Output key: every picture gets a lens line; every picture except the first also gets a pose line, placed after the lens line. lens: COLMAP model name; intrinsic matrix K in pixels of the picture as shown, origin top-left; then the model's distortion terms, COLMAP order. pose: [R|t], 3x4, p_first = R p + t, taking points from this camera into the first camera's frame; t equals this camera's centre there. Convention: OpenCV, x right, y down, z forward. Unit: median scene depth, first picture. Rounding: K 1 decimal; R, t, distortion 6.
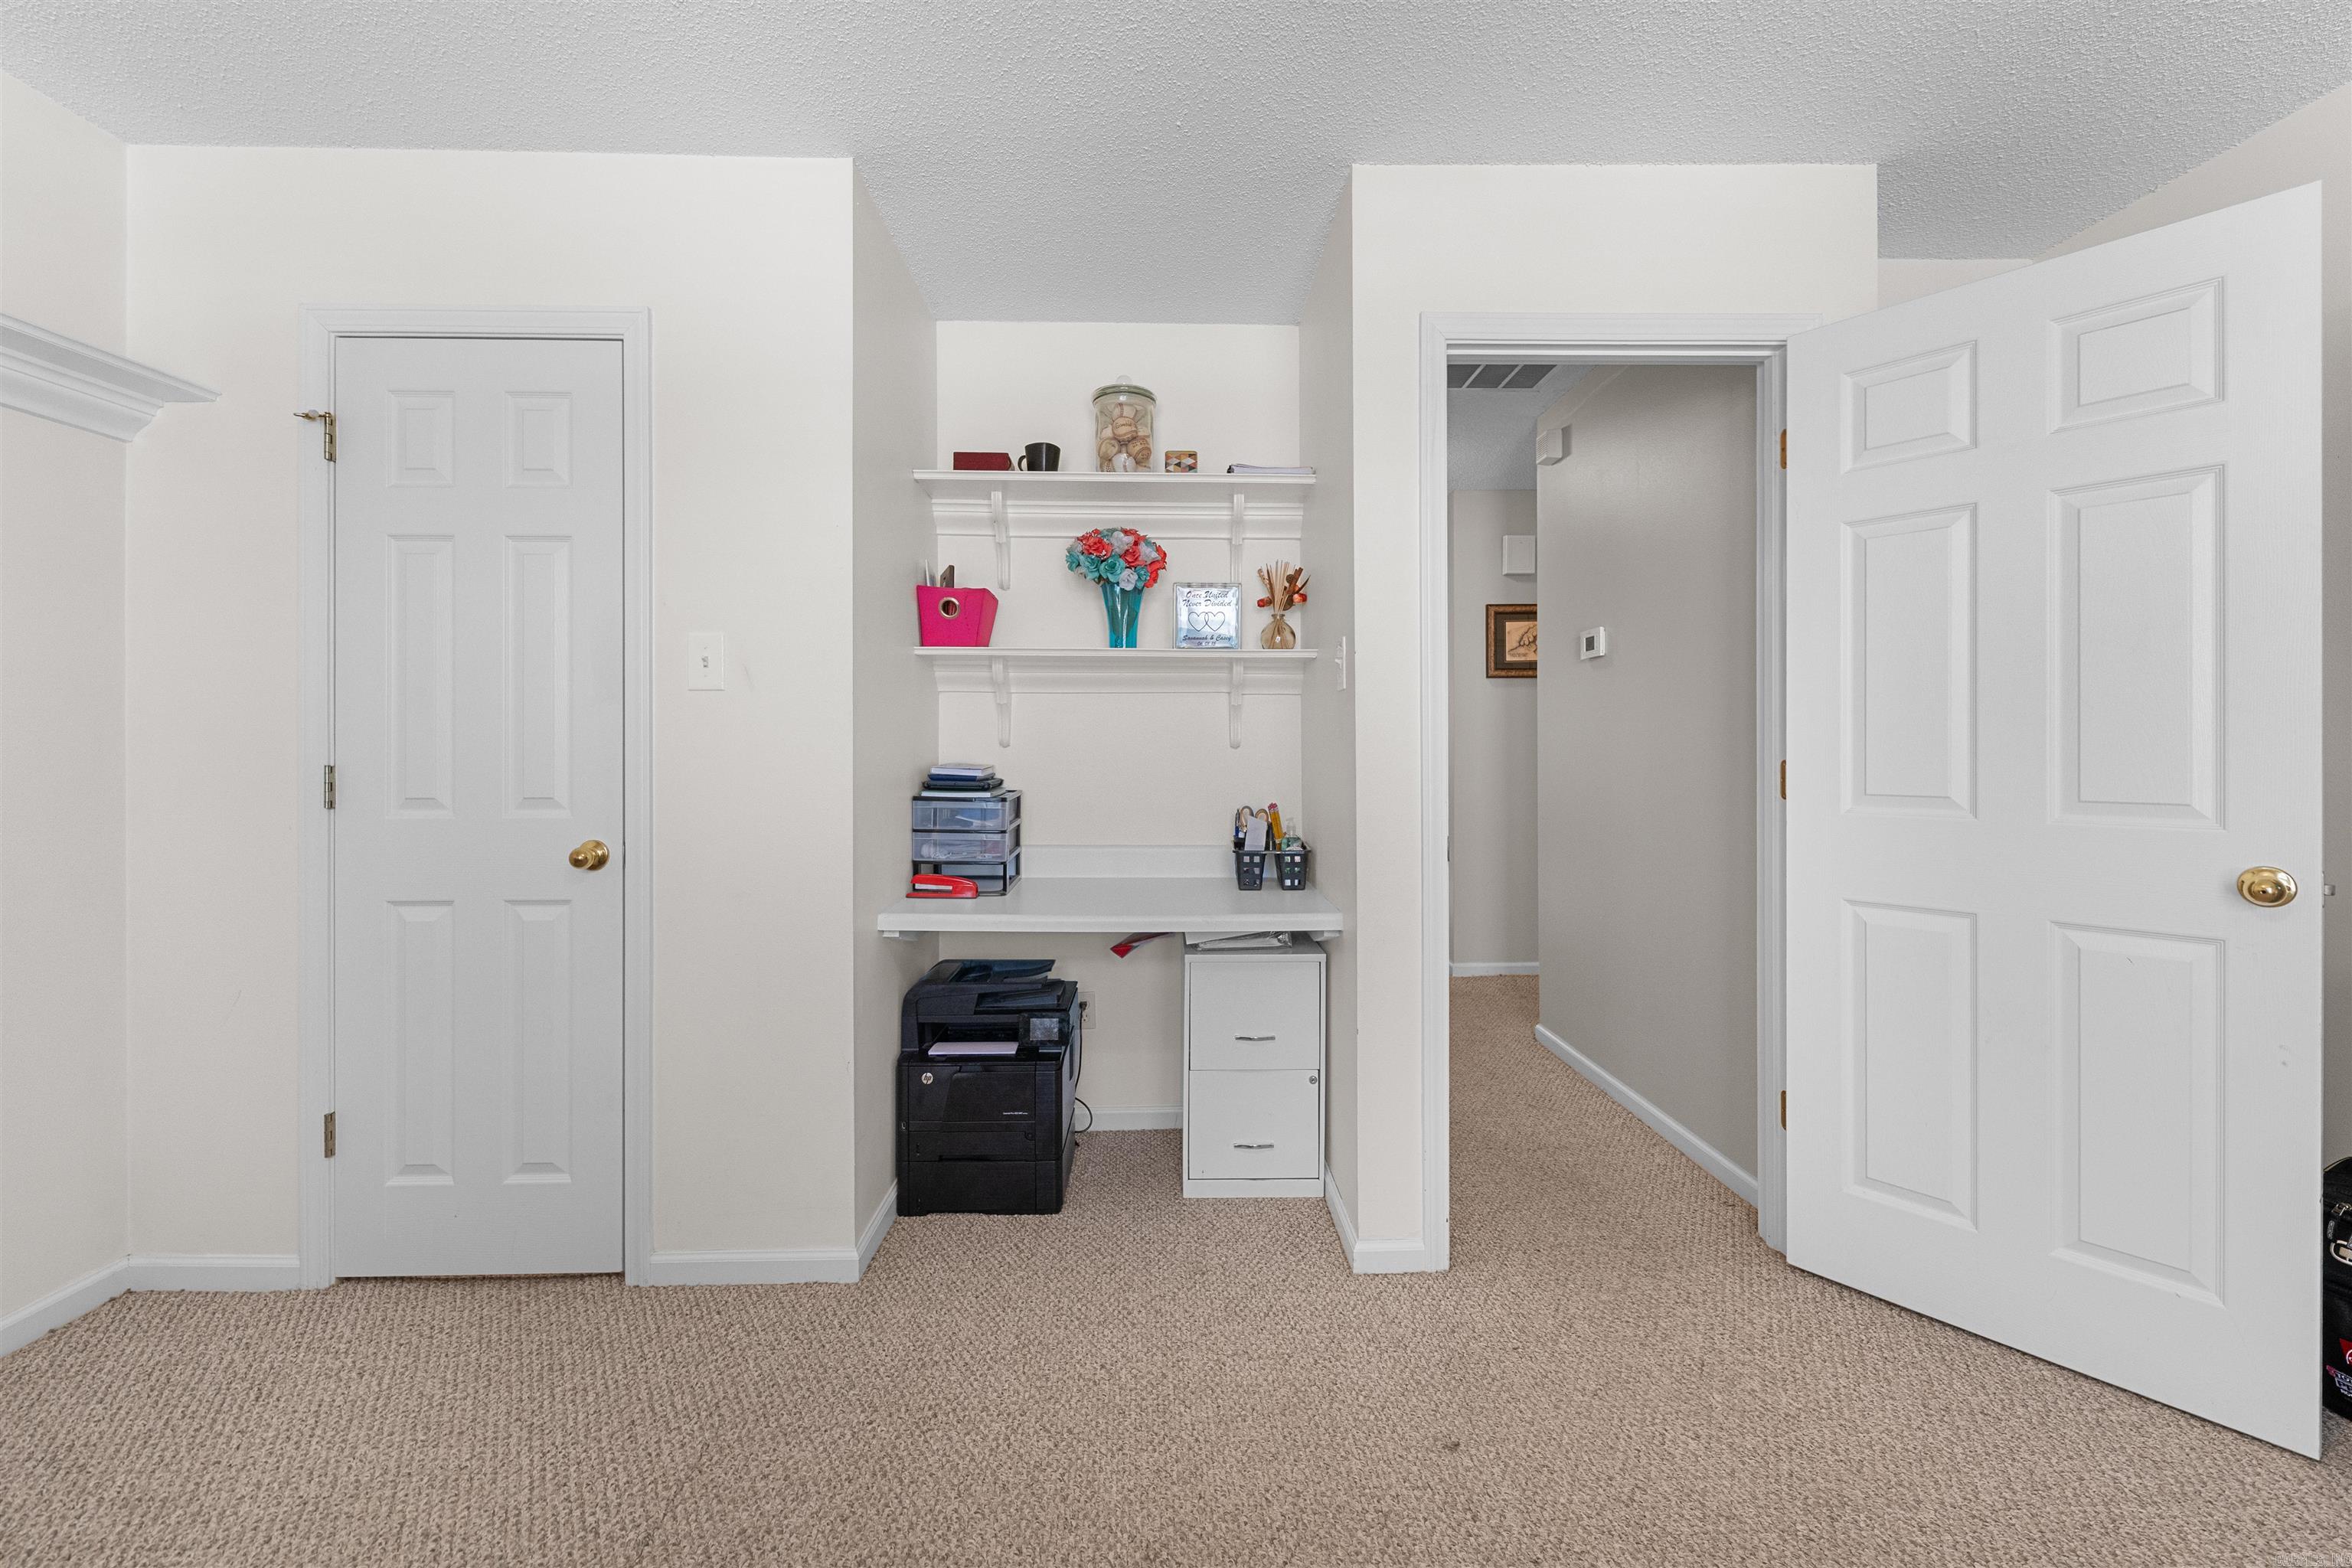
lens RADIAL K [[954.3, 0, 1175.4], [0, 954.3, 750.5], [0, 0, 1]] dist [0.001817, -0.000093]
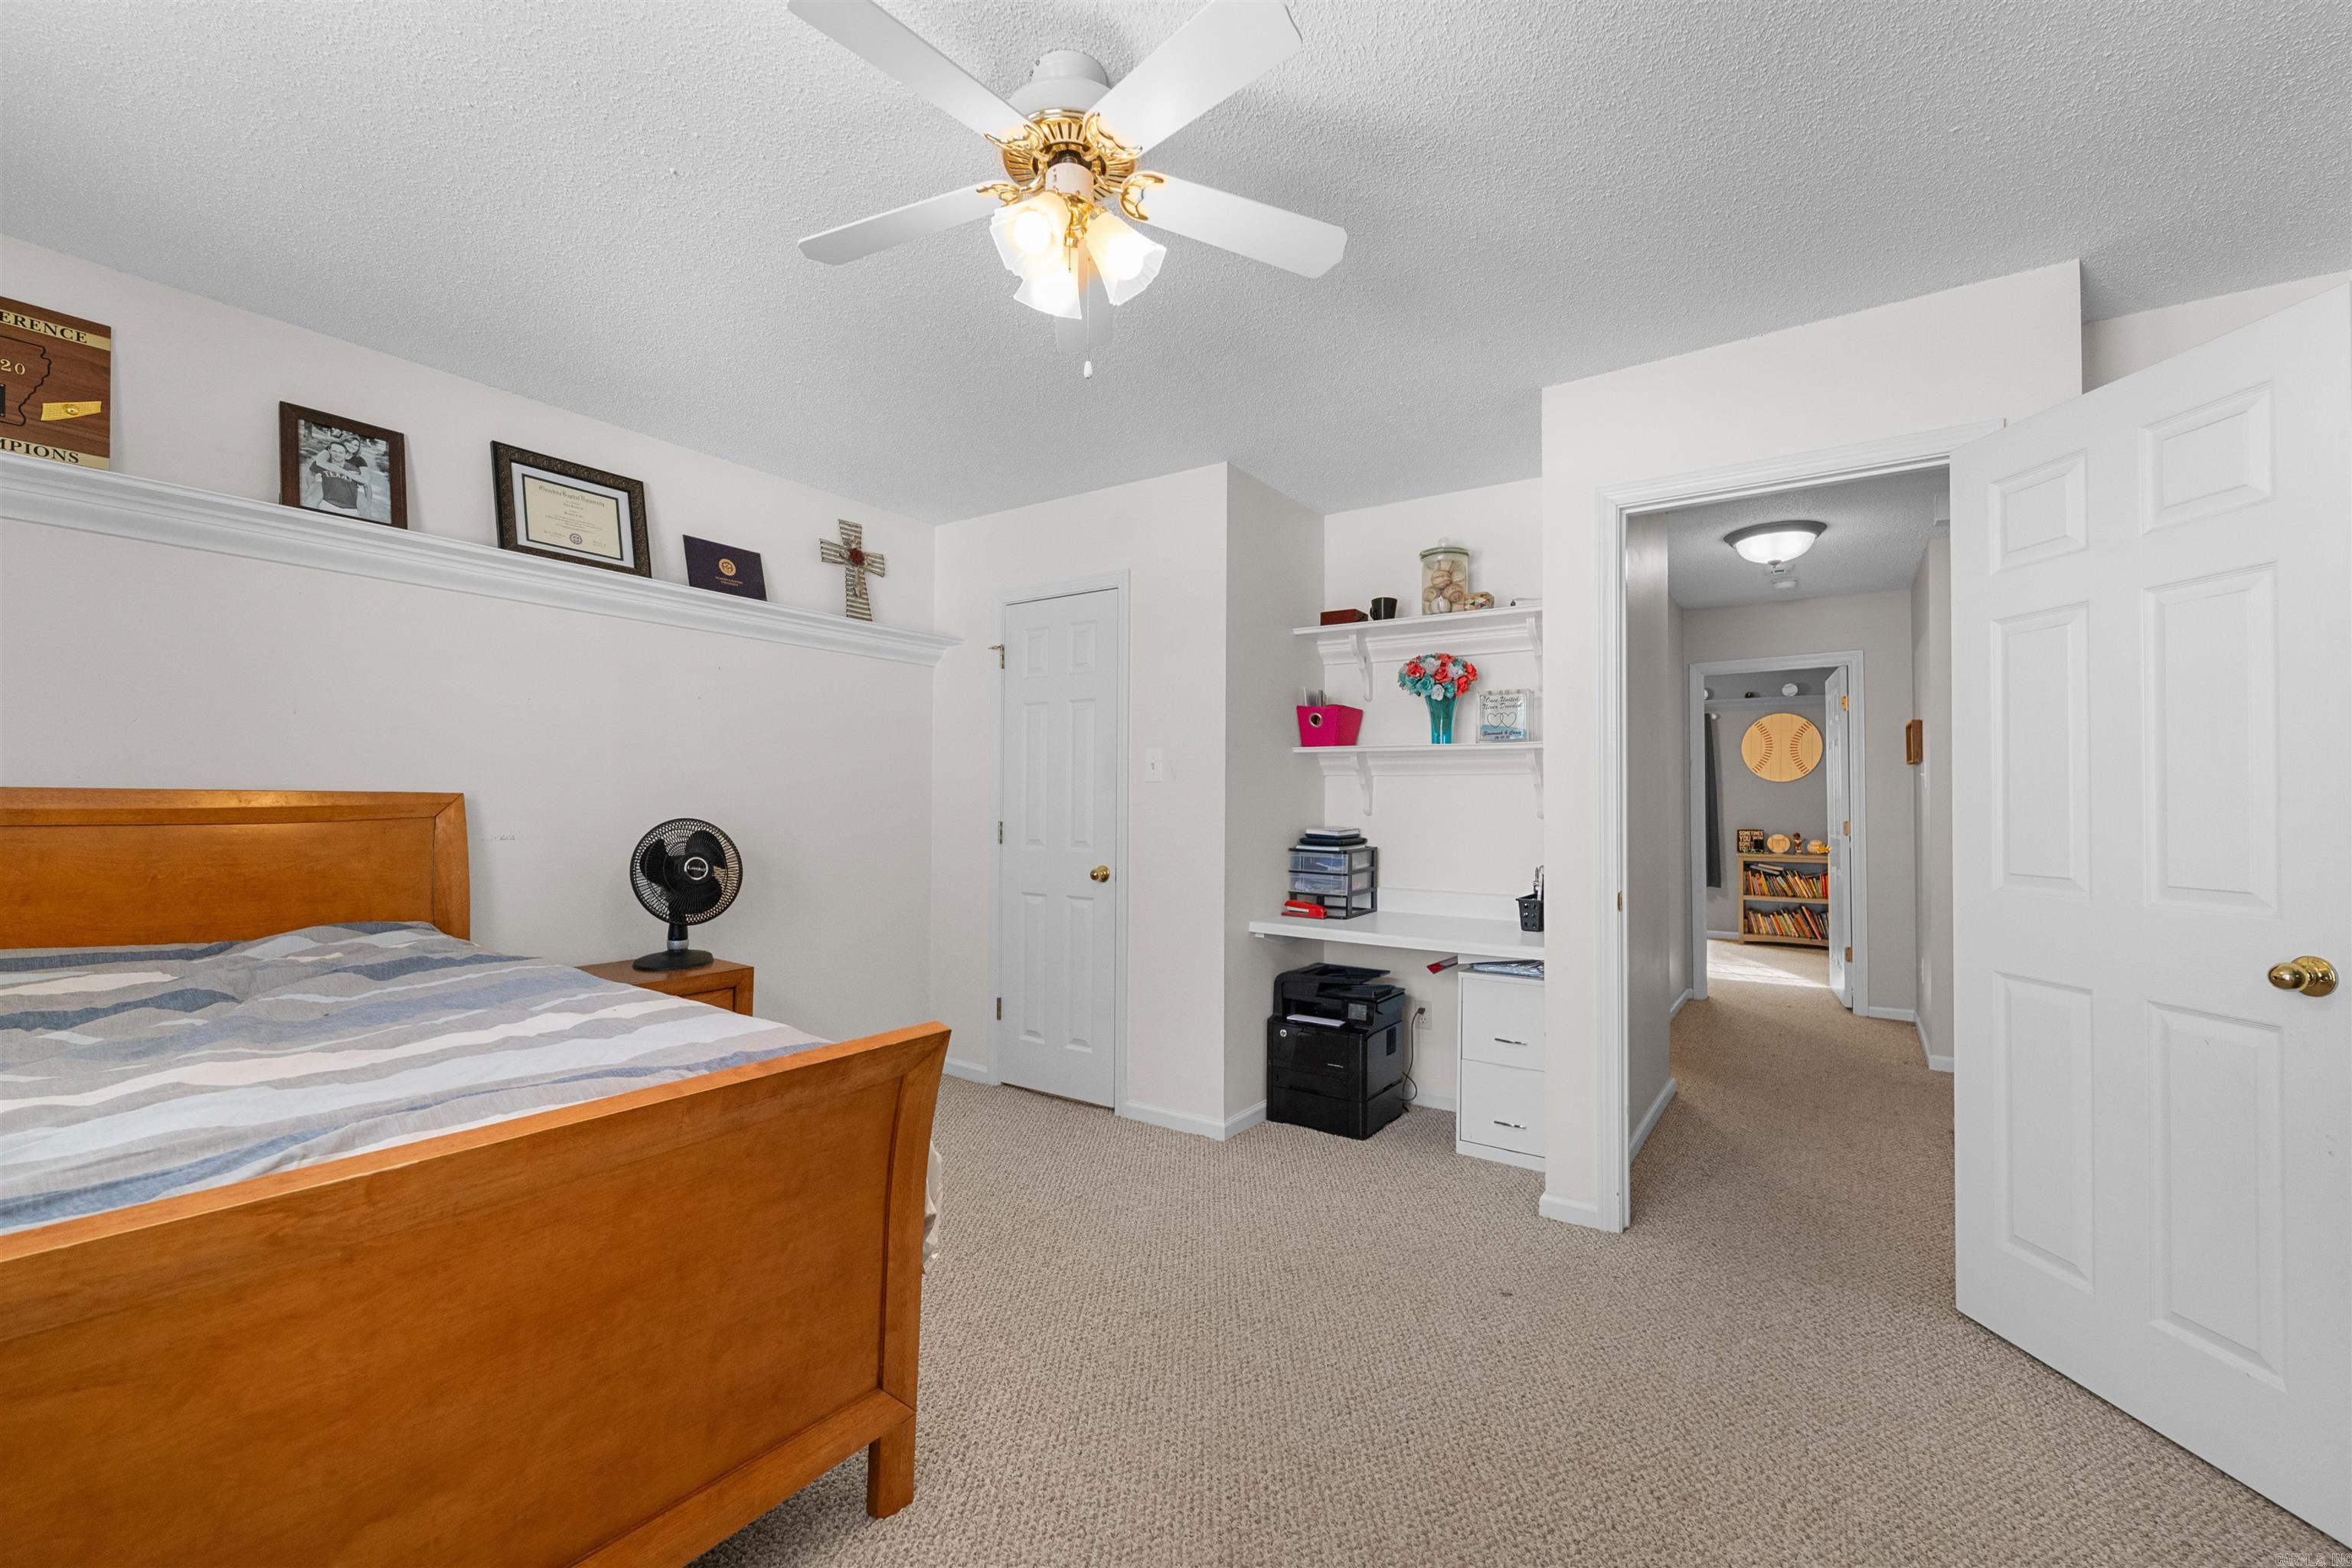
lens RADIAL K [[964.1, 0, 1179.1], [0, 964.1, 794.5], [0, 0, 1]] dist [0.000956, -0.000244]
pose [[0.812435, 0.000792, -0.583052, 0.489315], [-0.009376, 0.999888, -0.011707, -0.017572], [0.582977, 0.014978, 0.812351, -0.344698]]
